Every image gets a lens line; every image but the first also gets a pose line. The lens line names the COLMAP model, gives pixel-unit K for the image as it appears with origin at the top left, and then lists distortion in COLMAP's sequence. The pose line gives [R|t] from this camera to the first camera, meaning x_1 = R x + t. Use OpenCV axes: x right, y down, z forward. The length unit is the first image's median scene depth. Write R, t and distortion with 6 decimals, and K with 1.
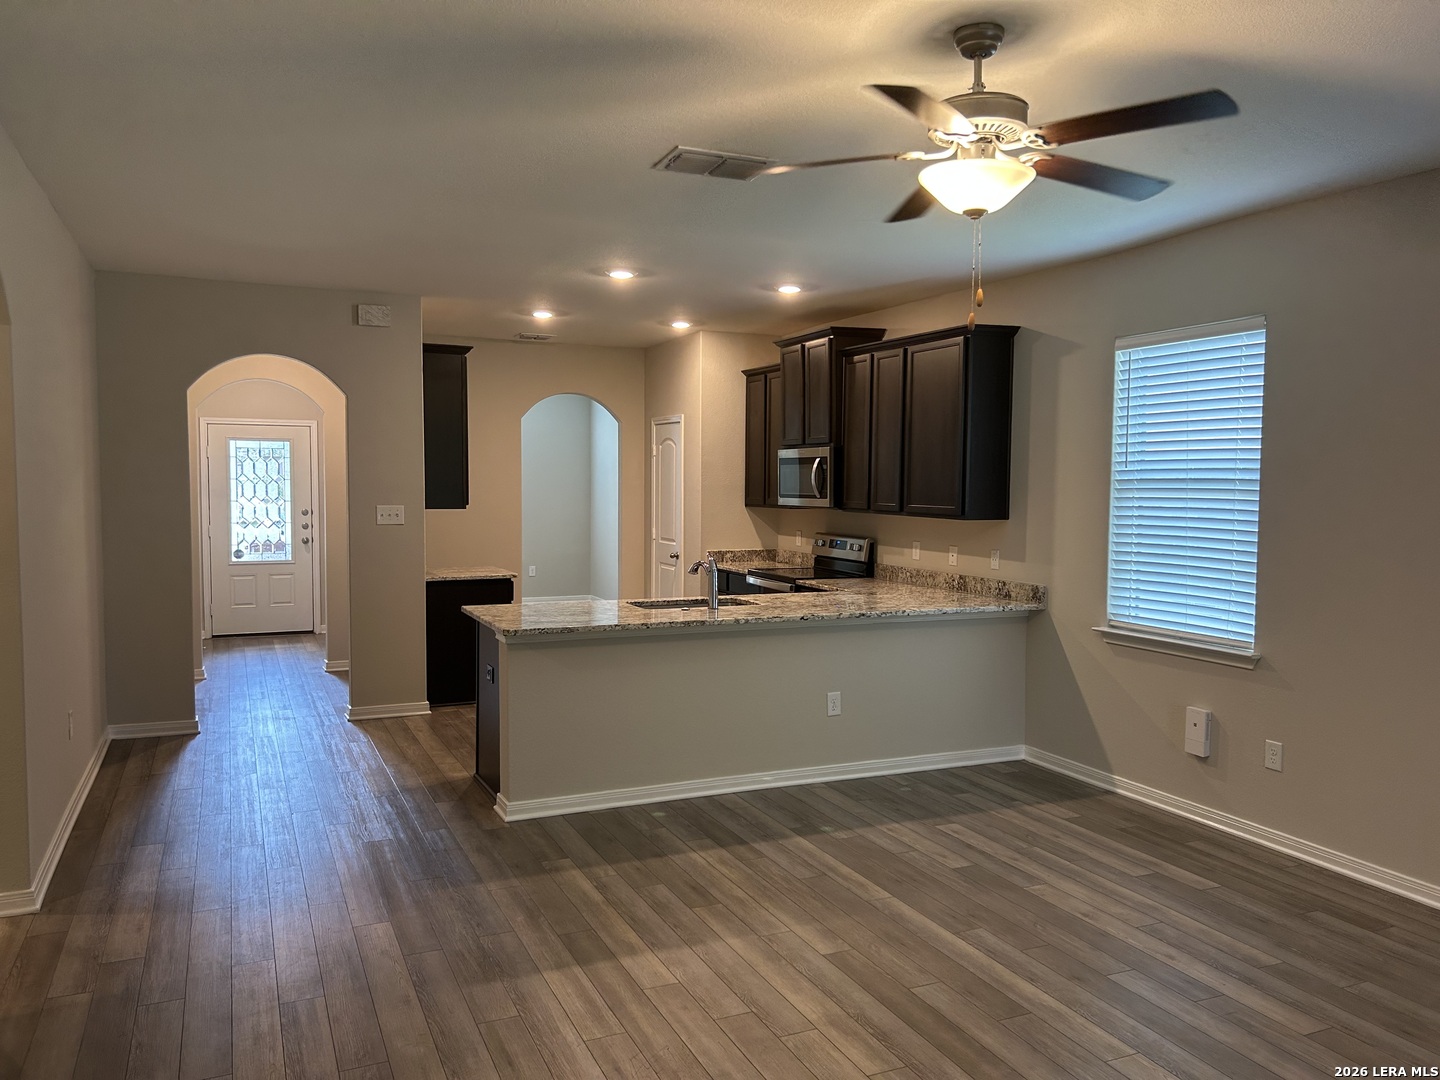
lens RADIAL K [[1092.4, 0, 721.1], [0, 1092.4, 542.9], [0, 0, 1]] dist [0.024125, -0.026589]
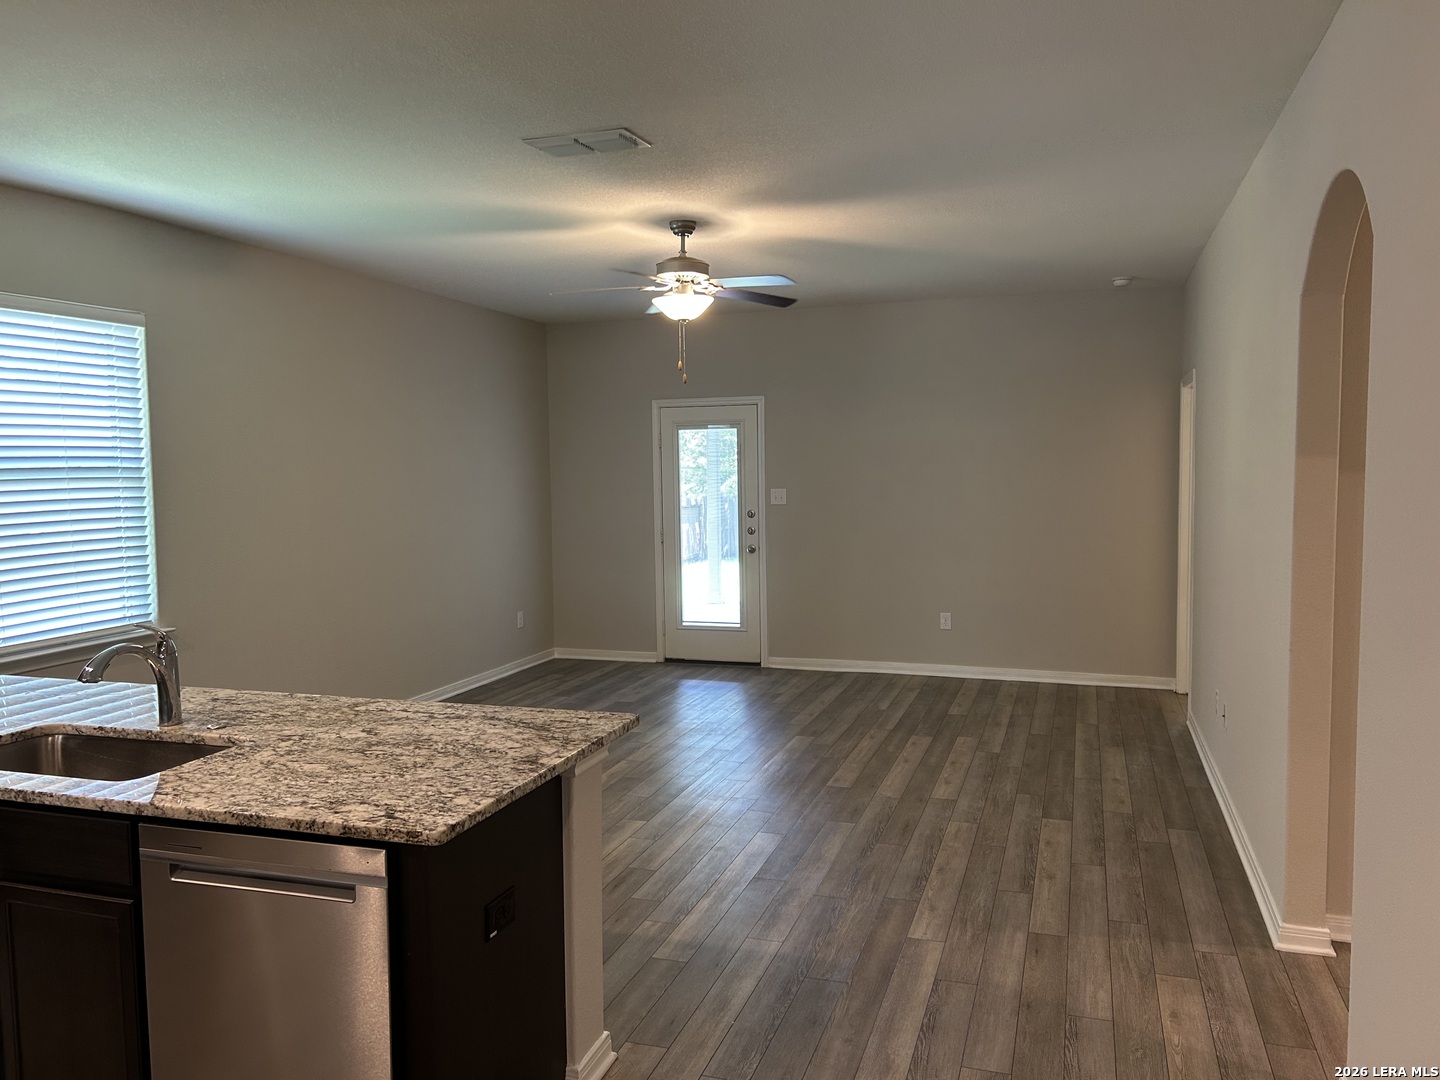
lens RADIAL K [[1092.4, 0, 723.8], [0, 1092.4, 540.6], [0, 0, 1]] dist [0.024125, -0.026589]
pose [[-0.739009, -0.049726, 0.671858, -0.424657], [0.044120, 0.991559, 0.121918, -0.060414], [-0.672250, 0.119741, -0.730577, 0.929423]]
